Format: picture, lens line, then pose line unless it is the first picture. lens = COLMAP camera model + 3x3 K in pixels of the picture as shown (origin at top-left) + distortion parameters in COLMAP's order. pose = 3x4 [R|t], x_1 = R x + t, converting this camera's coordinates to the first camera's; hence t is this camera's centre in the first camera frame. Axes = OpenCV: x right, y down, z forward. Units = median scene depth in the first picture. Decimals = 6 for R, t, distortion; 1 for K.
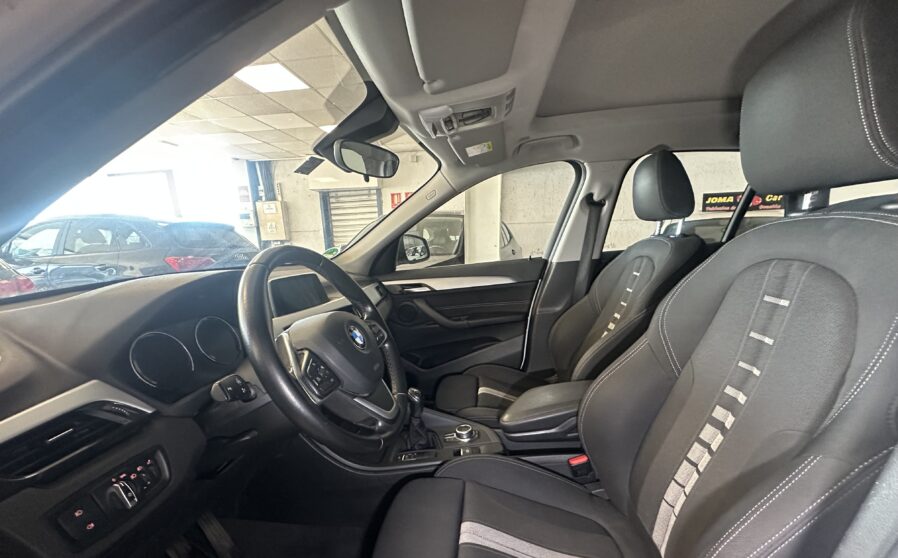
lens RADIAL K [[356.4, 0, 448.9], [0, 356.4, 332.9], [0, 0, 1]] dist [-0.002372, 0.000071]
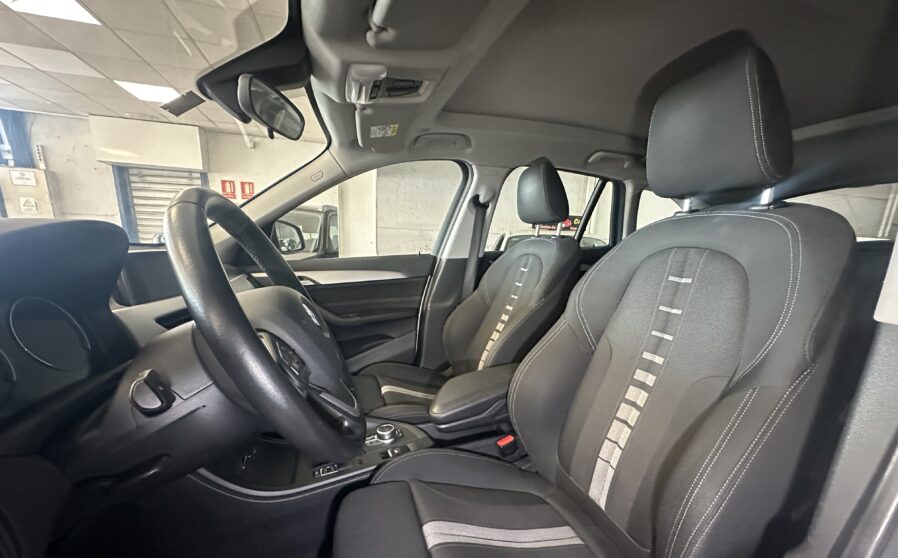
lens RADIAL K [[356.4, 0, 448.9], [0, 356.4, 332.9], [0, 0, 1]] dist [-0.002372, 0.000071]
pose [[0.914647, -0.036652, 0.402589, -0.150250], [0.043415, 0.999028, -0.007683, 0.031628], [-0.401916, 0.024505, 0.915349, 0.077273]]
